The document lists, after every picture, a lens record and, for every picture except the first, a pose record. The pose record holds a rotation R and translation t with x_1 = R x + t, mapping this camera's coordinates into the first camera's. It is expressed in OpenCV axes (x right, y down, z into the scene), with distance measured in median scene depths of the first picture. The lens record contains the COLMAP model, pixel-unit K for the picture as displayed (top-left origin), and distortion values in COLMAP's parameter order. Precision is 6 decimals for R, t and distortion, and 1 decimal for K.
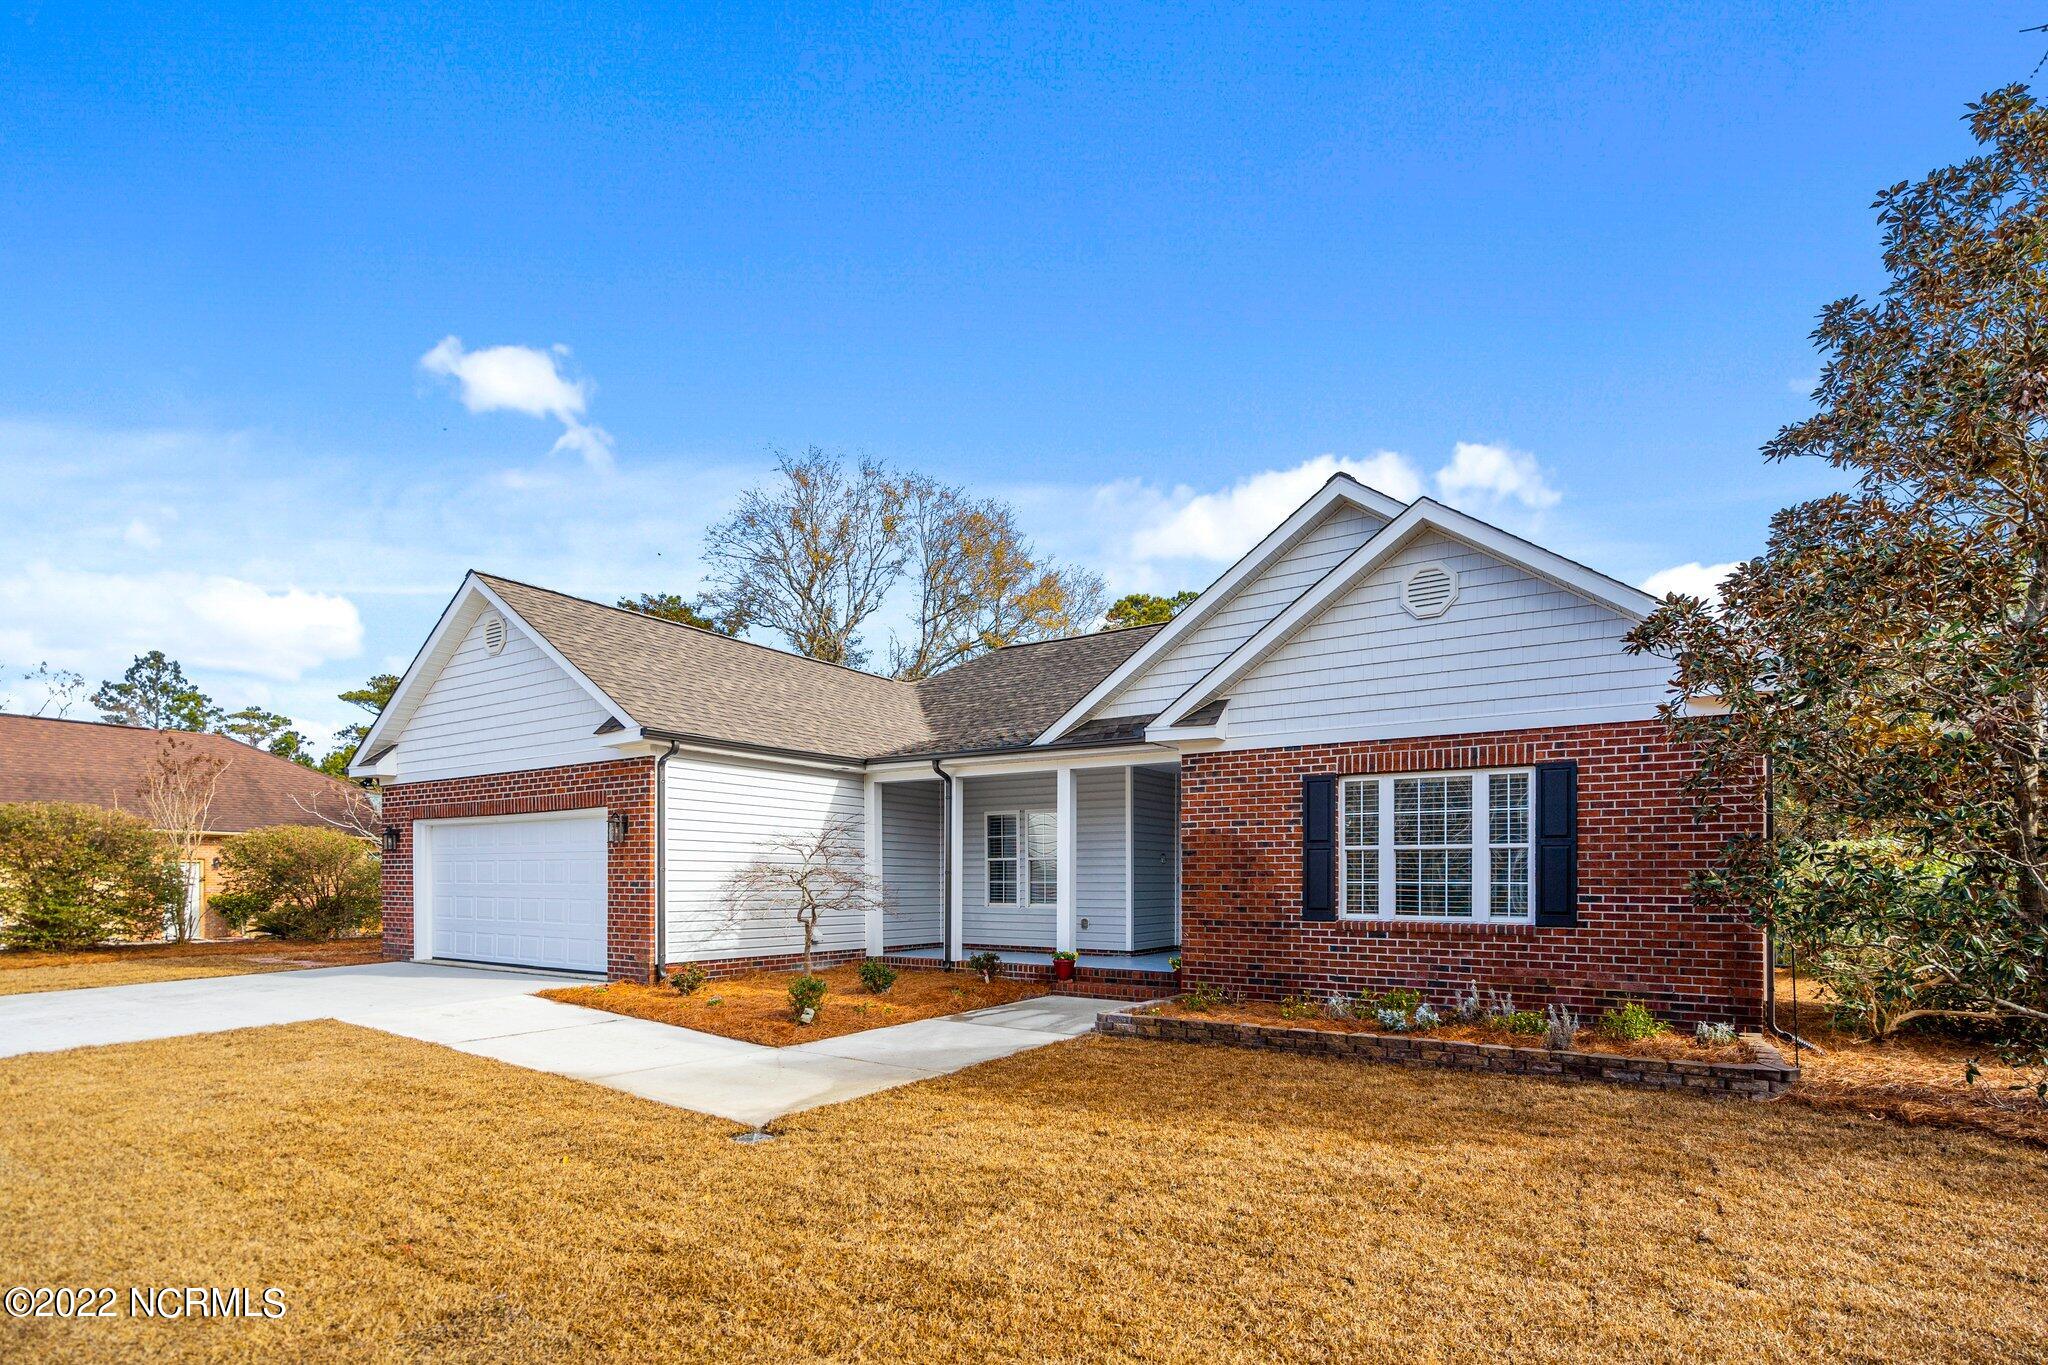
lens RADIAL K [[971.5, 0, 1027.7], [0, 971.5, 888.7], [0, 0, 1]] dist [-0.000446, -0.000008]
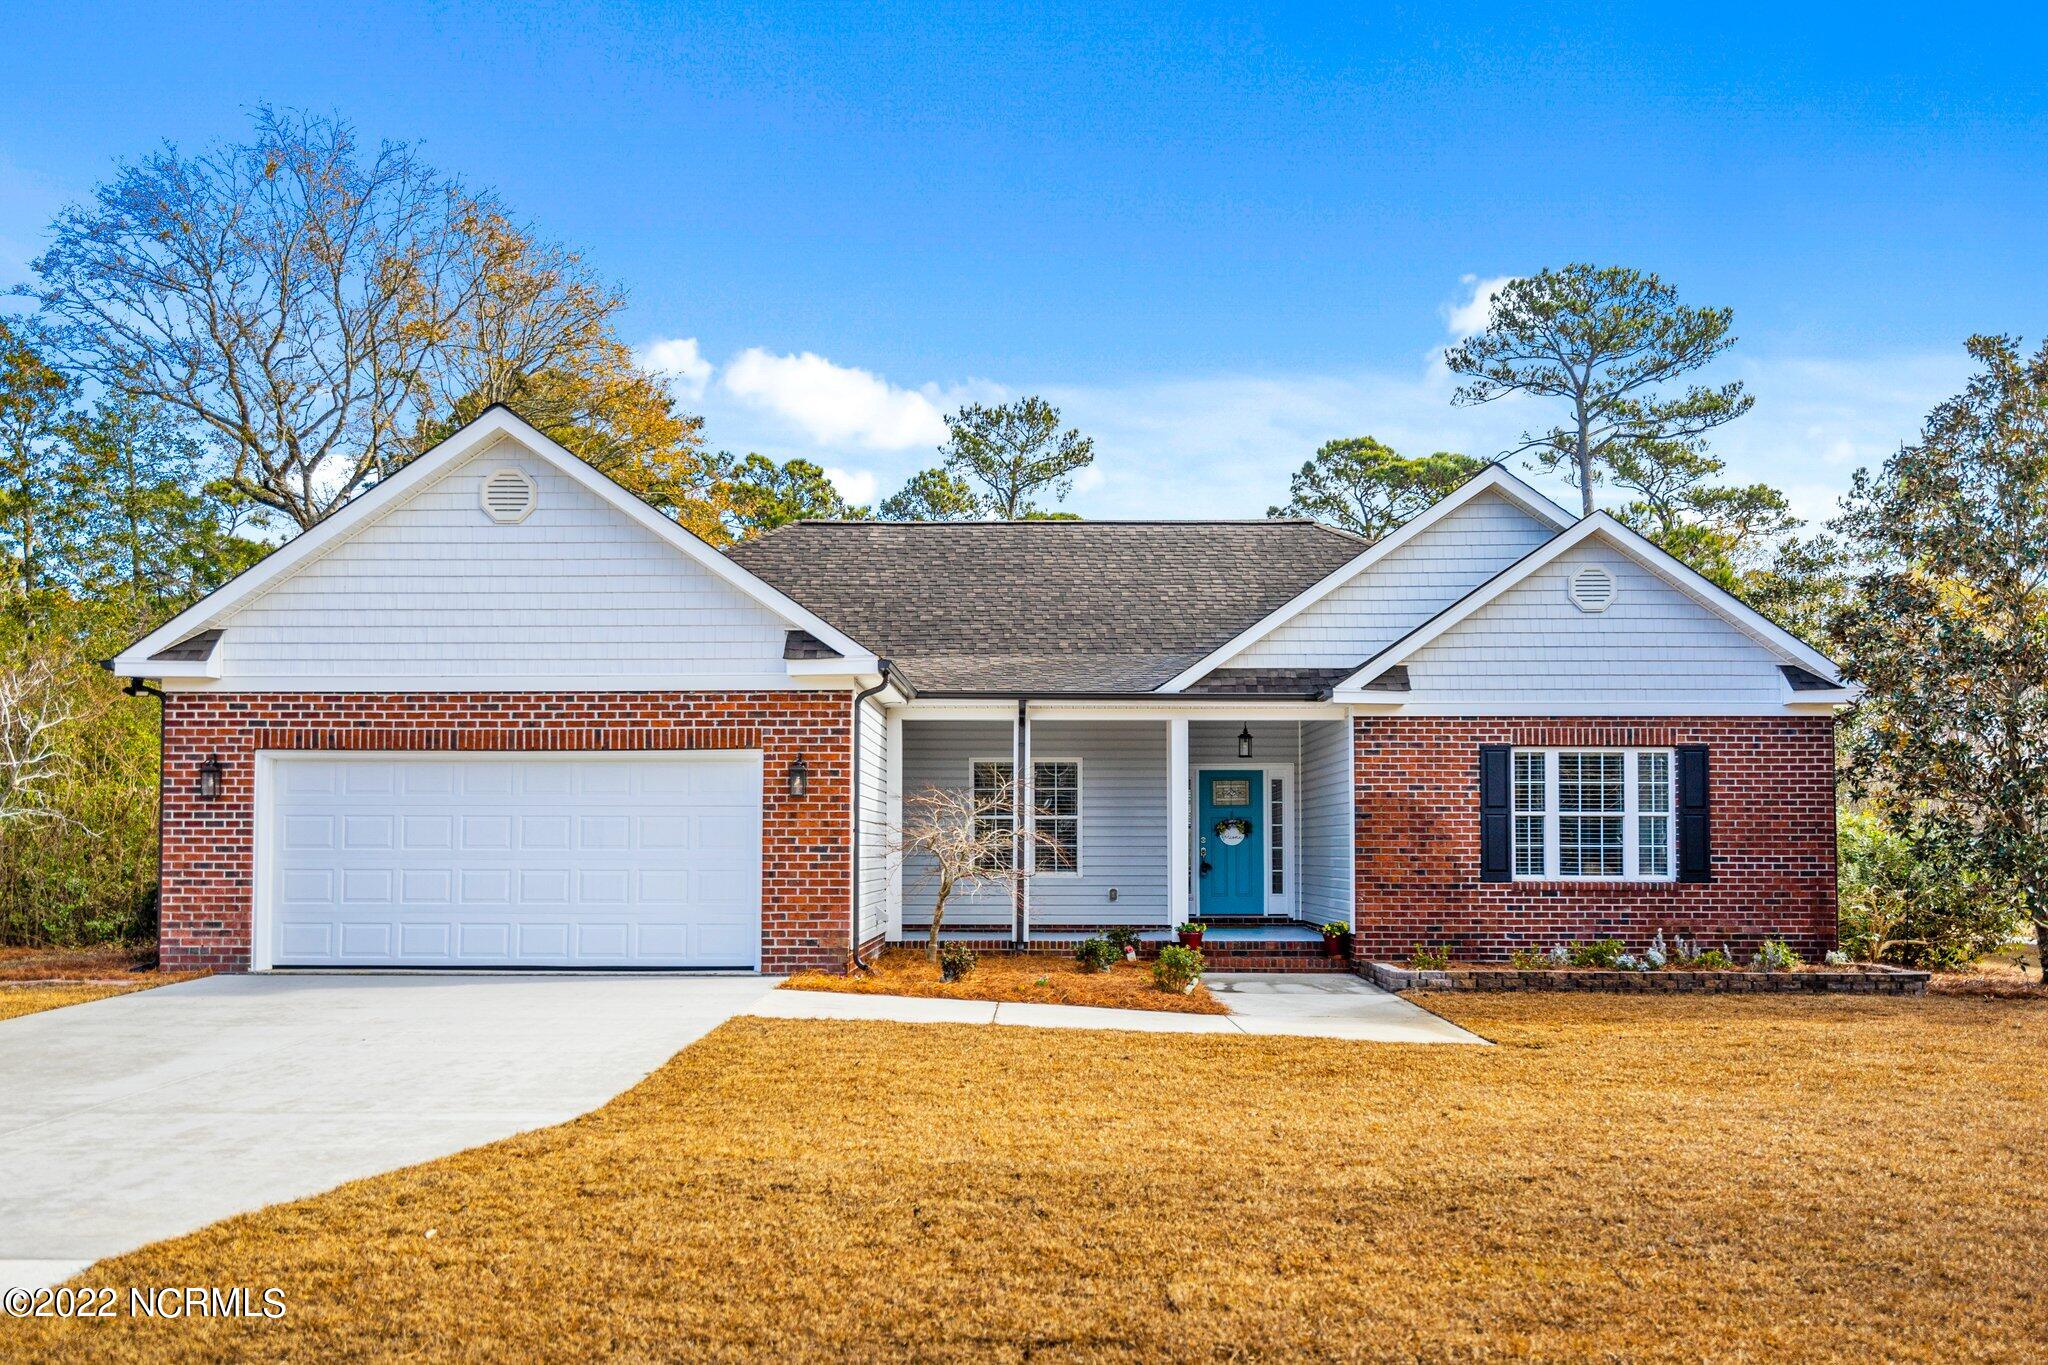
lens RADIAL K [[1660.4, 0, 1026.3], [0, 1660.4, 757.6], [0, 0, 1]] dist [0.018180, -0.013540]
pose [[0.850775, 0.026378, 0.524867, -1.115886], [0.004938, 0.998294, -0.058174, 0.000723], [-0.525507, 0.052084, 0.849194, -0.284287]]
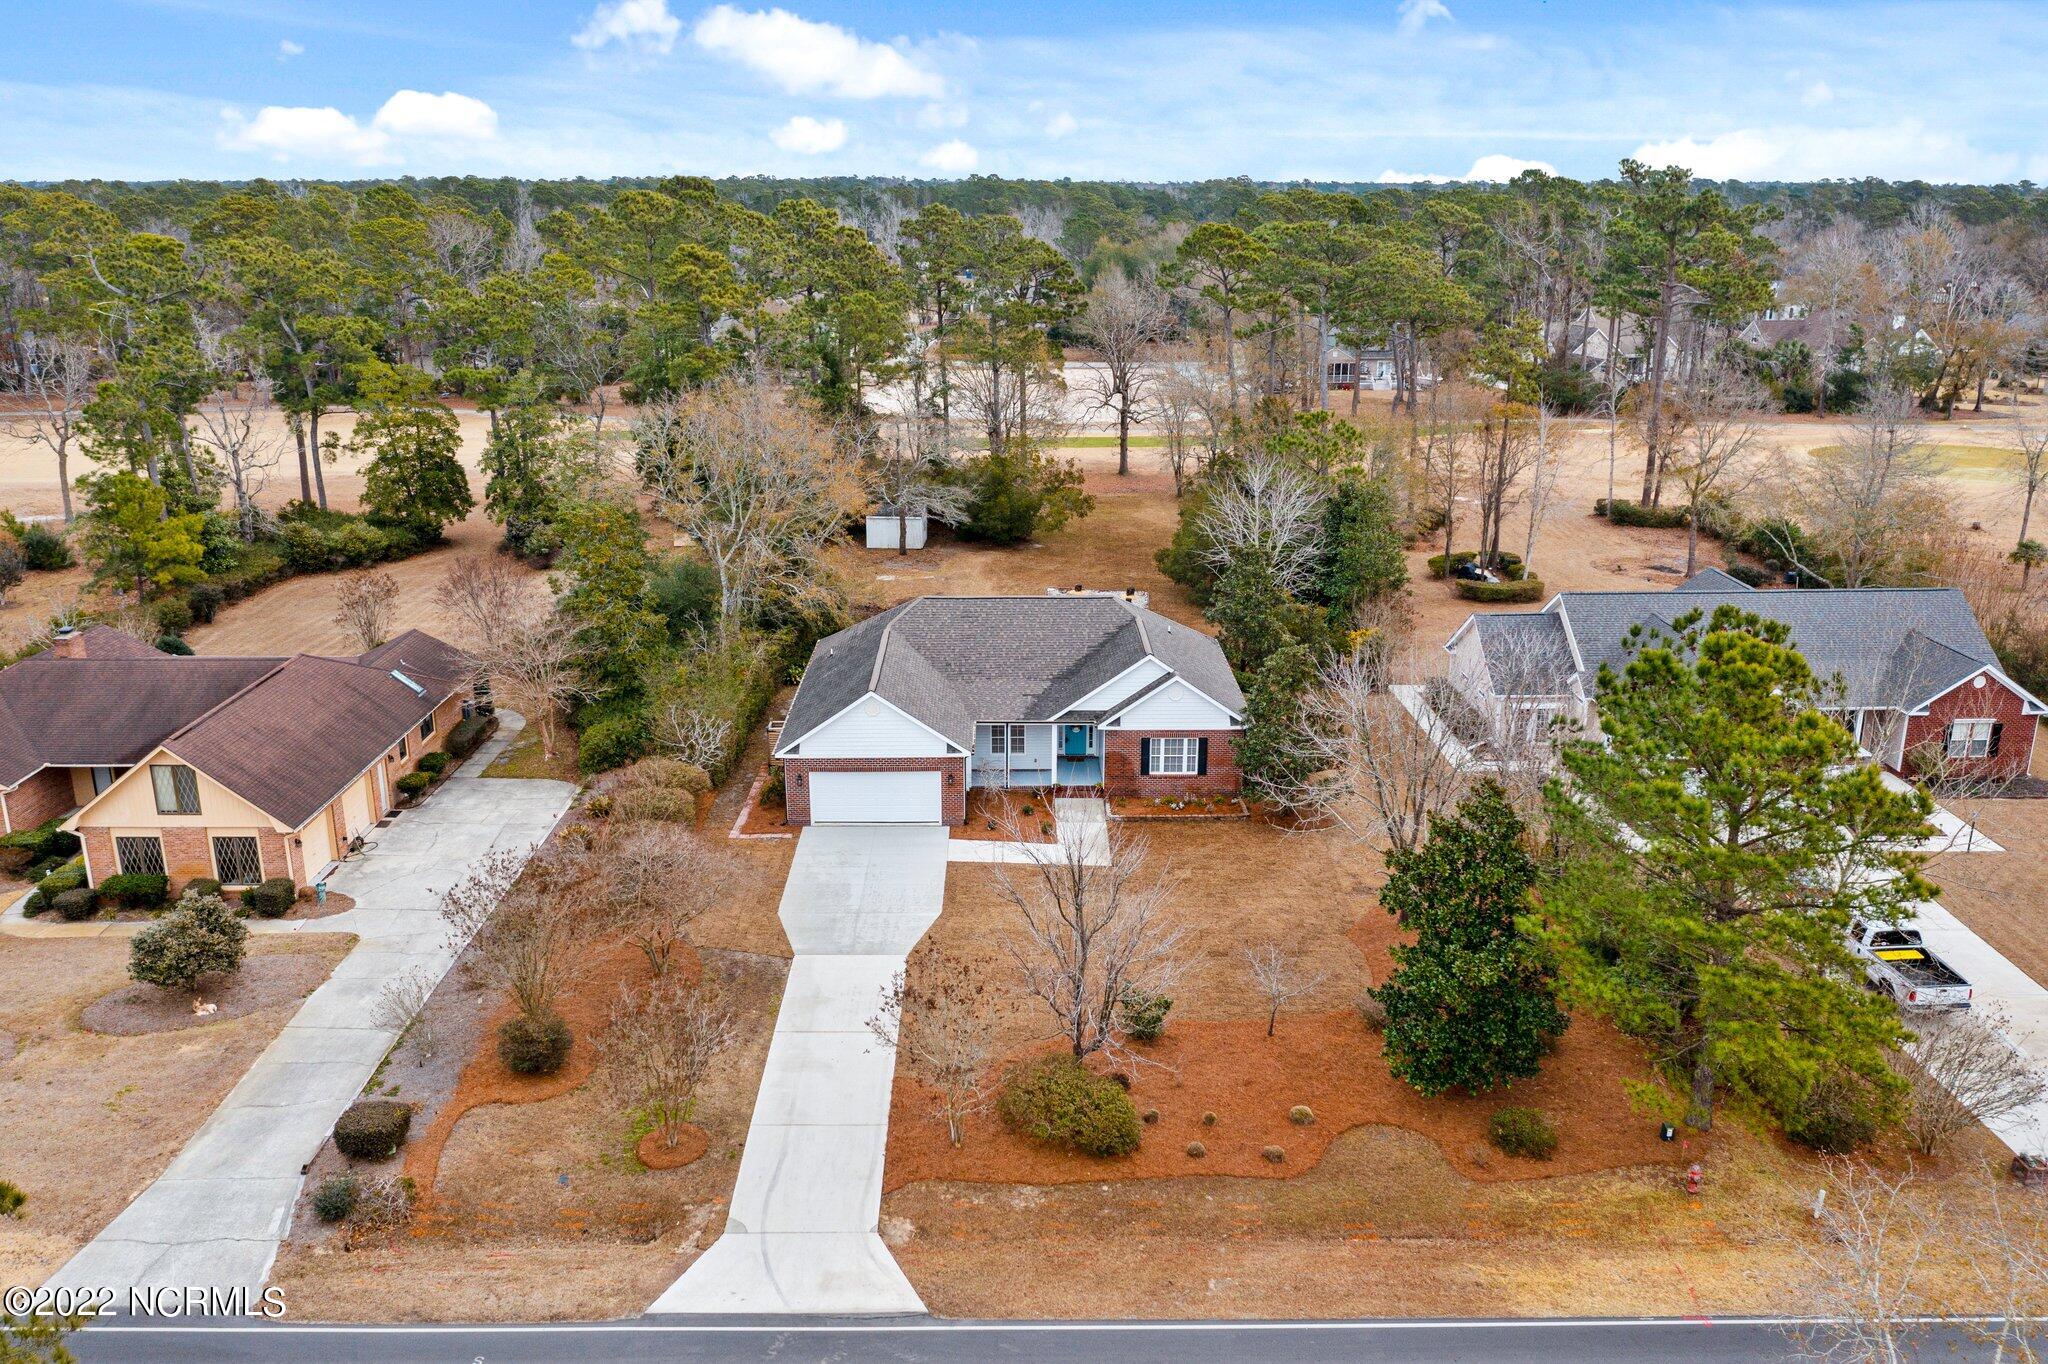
lens RADIAL K [[1632.2, 0, 1024.0], [0, 1632.2, 682.0], [0, 0, 1]] dist [-0.014776, -0.000684]
pose [[0.836317, -0.161414, 0.523946, -3.308341], [0.005285, 0.958006, 0.286700, -2.108709], [-0.548221, -0.237003, 0.802050, -3.667428]]
